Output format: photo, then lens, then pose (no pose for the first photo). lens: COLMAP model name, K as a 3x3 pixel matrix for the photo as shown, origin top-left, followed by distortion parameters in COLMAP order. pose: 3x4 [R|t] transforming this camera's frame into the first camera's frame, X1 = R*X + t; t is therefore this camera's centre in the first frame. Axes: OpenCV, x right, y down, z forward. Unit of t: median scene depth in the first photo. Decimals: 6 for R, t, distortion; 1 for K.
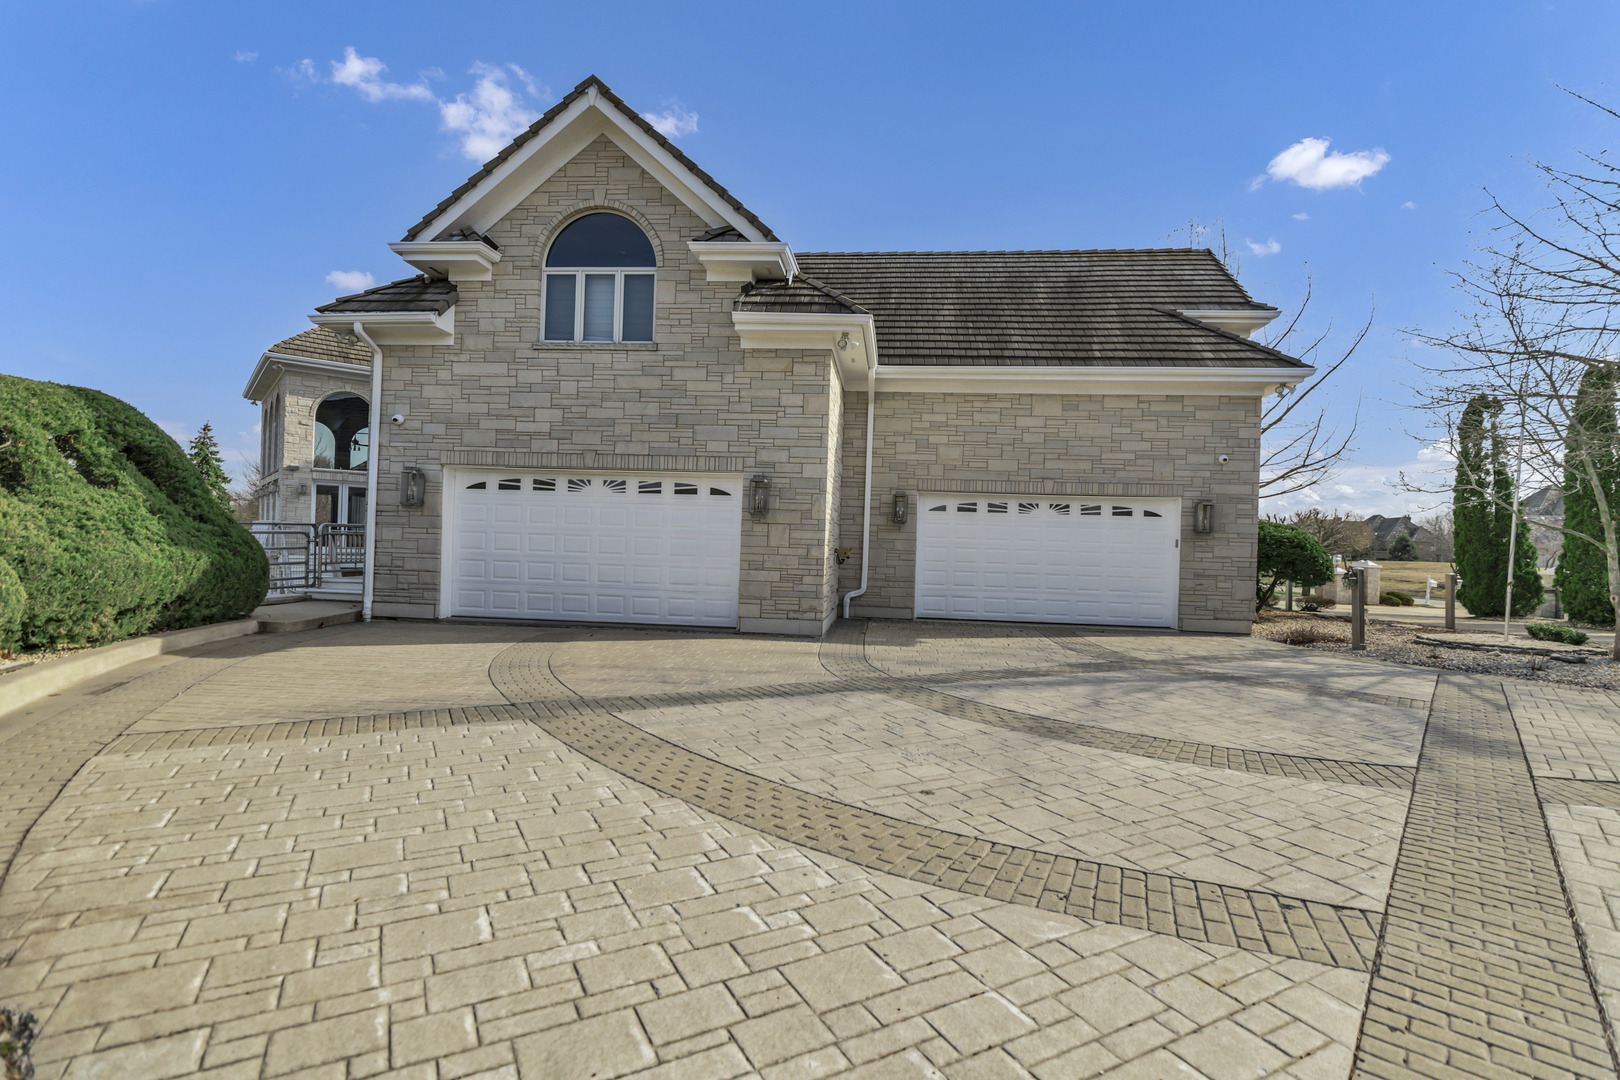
lens RADIAL K [[794.8, 0, 806.5], [0, 794.8, 543.6], [0, 0, 1]] dist [-0.000195, 0.000011]
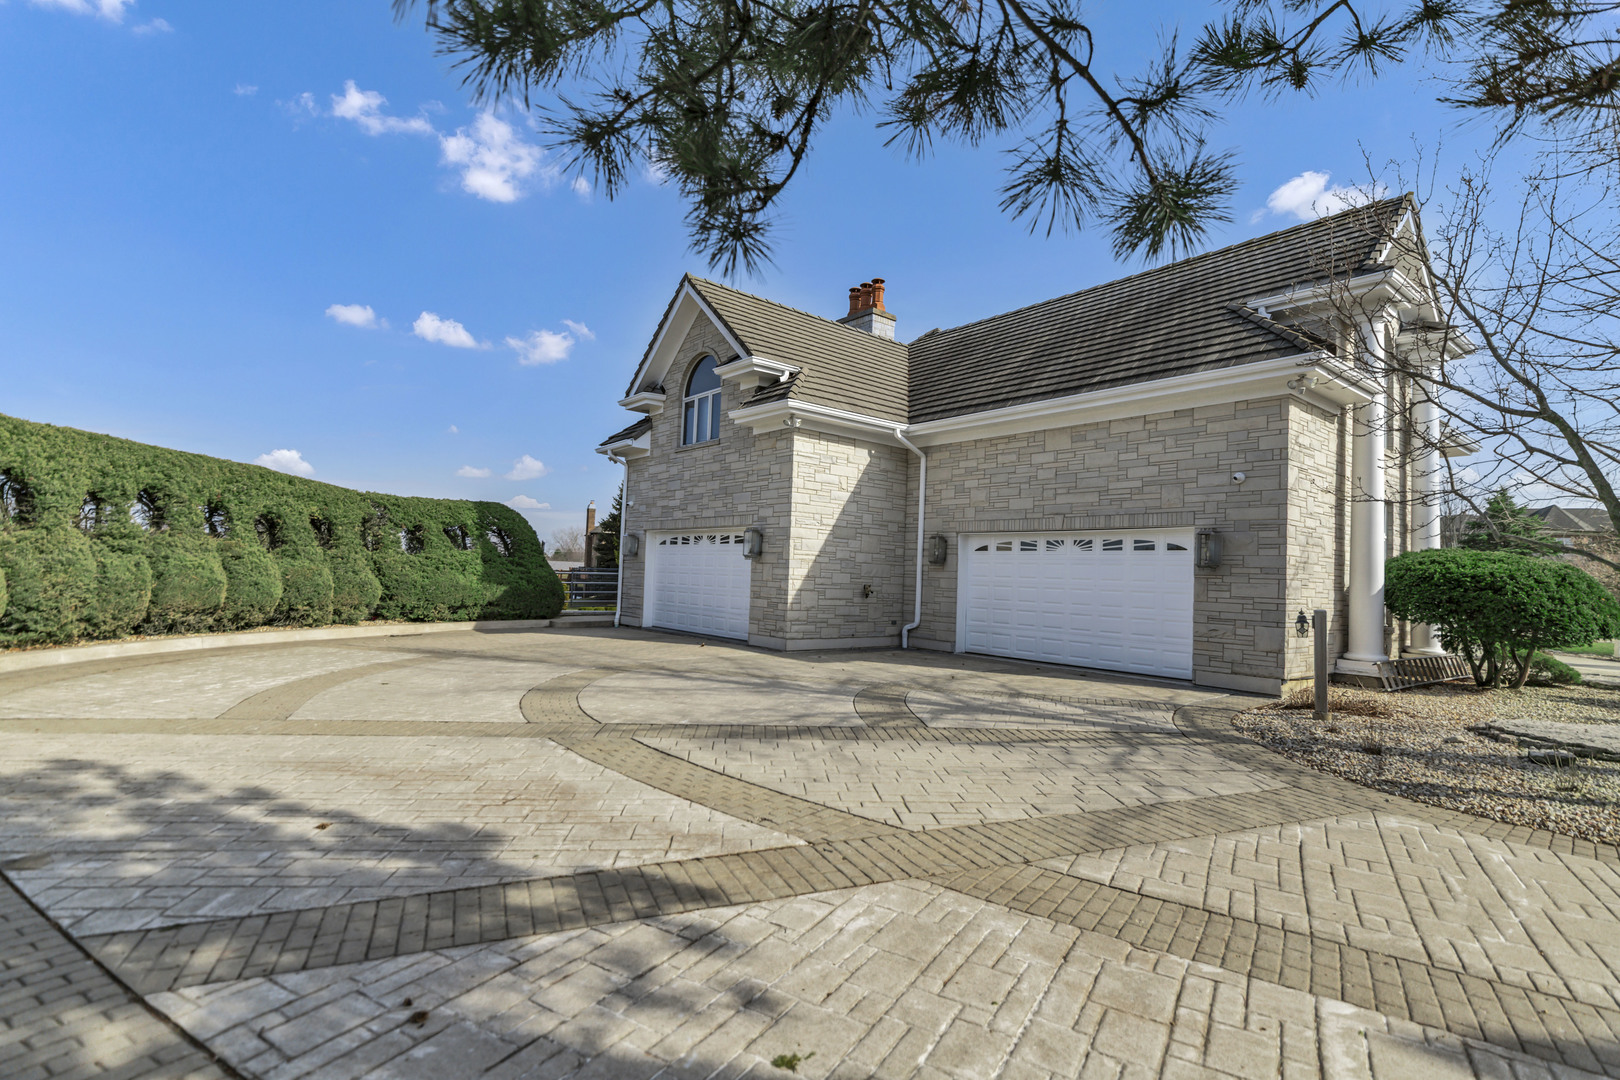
lens RADIAL K [[794.8, 0, 817.9], [0, 794.8, 537.7], [0, 0, 1]] dist [-0.000195, 0.000011]
pose [[0.697145, -0.042260, -0.715683, 0.795017], [-0.022012, 0.996529, -0.080286, 0.031020], [0.716592, 0.071724, 0.693795, 0.121343]]
